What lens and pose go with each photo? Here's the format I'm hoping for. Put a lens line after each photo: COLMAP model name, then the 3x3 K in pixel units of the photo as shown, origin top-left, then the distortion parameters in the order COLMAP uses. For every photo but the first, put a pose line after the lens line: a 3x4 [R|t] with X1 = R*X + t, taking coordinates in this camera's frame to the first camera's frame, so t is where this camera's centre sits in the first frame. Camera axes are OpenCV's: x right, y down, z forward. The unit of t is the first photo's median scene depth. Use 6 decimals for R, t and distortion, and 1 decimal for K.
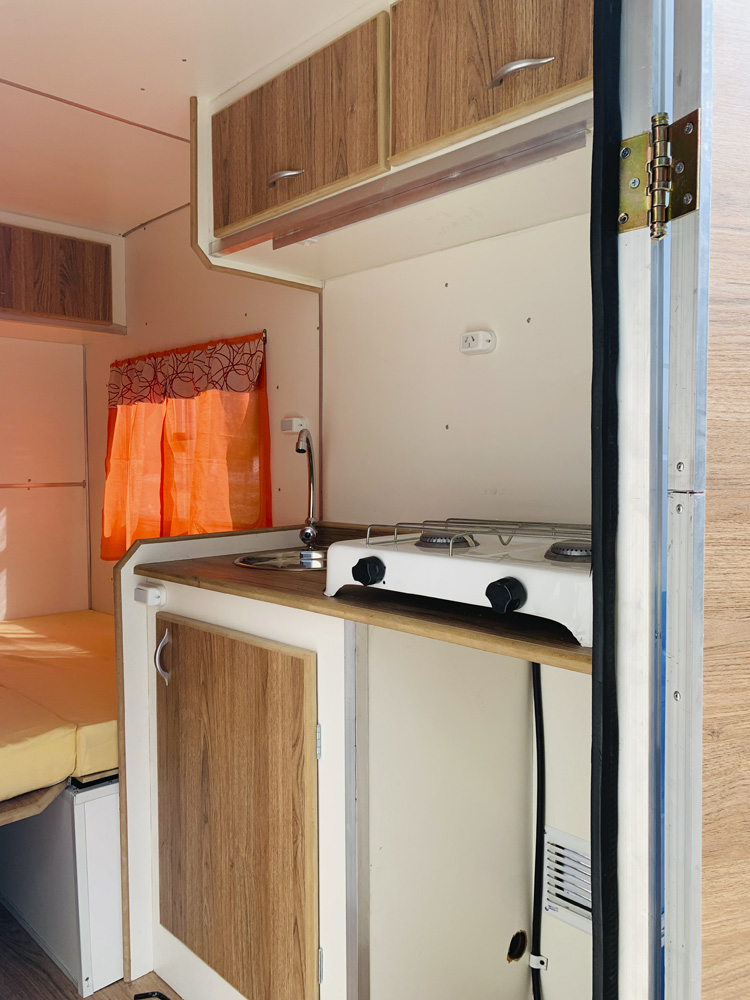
lens RADIAL K [[762.0, 0, 372.0], [0, 762.0, 490.0], [0, 0, 1]] dist [0.003128, 0.001760]
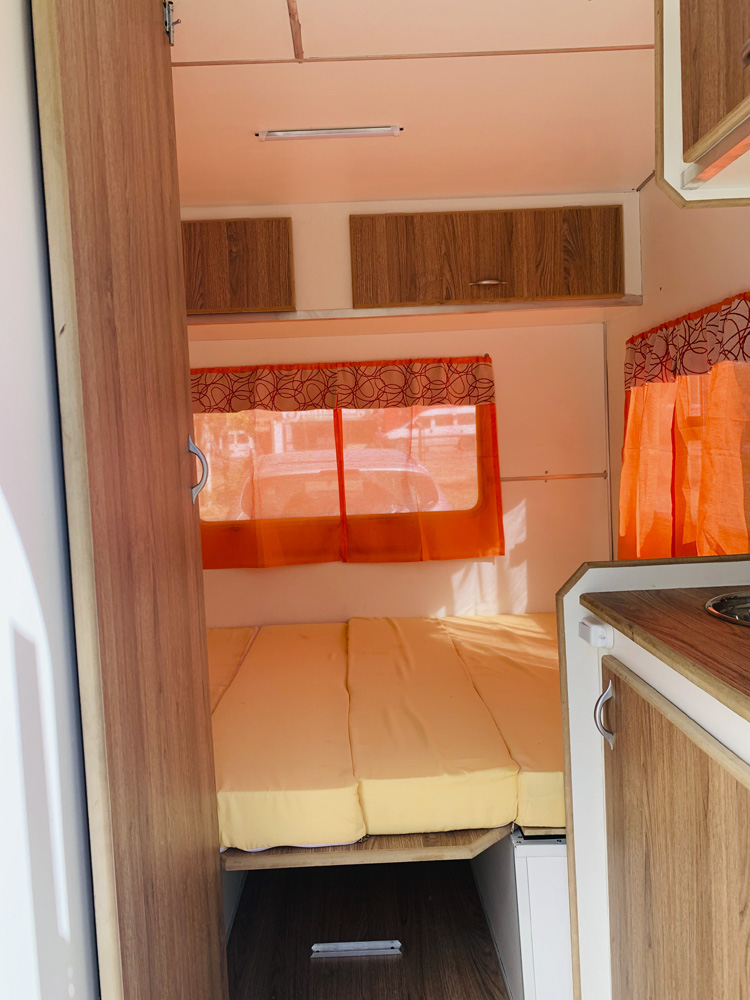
lens RADIAL K [[762.0, 0, 372.0], [0, 762.0, 490.0], [0, 0, 1]] dist [0.003128, 0.001760]
pose [[0.727256, 0.013089, -0.686242, 0.079520], [0.014421, 0.999306, 0.034343, -0.039964], [0.686215, -0.034873, 0.726562, 0.222244]]
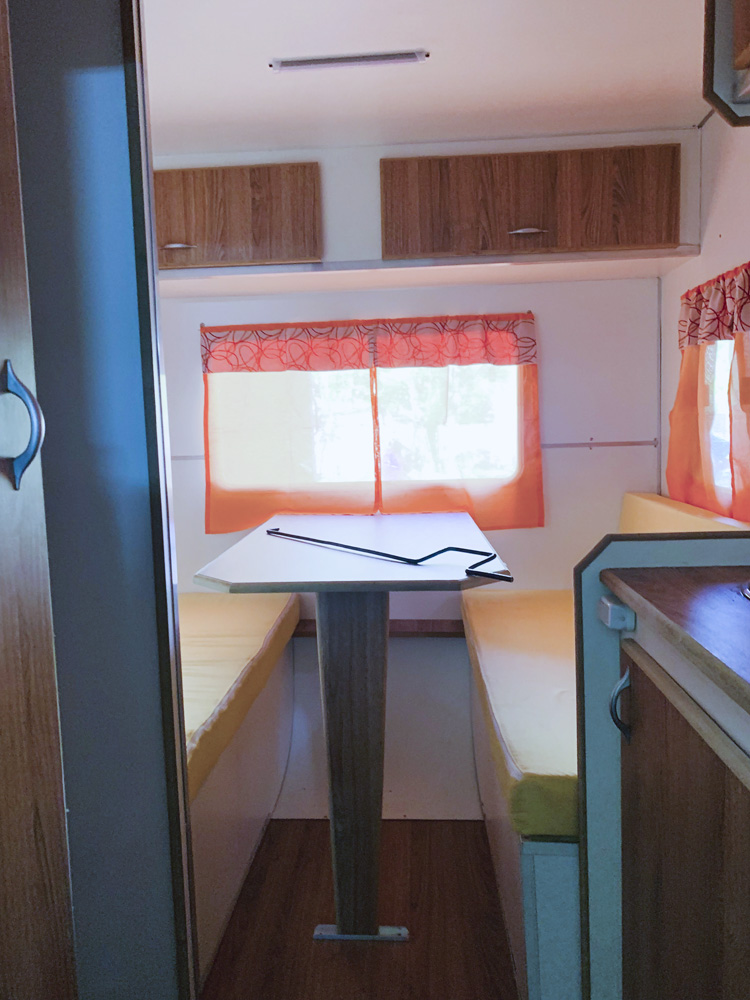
lens RADIAL K [[765.7, 0, 372.7], [0, 765.7, 486.9], [0, 0, 1]] dist [-0.032456, 0.060590]
pose [[0.669631, 0.052106, -0.740864, 0.073133], [-0.000485, 0.997566, 0.069722, -0.028465], [0.742694, -0.046329, 0.668027, 0.310164]]
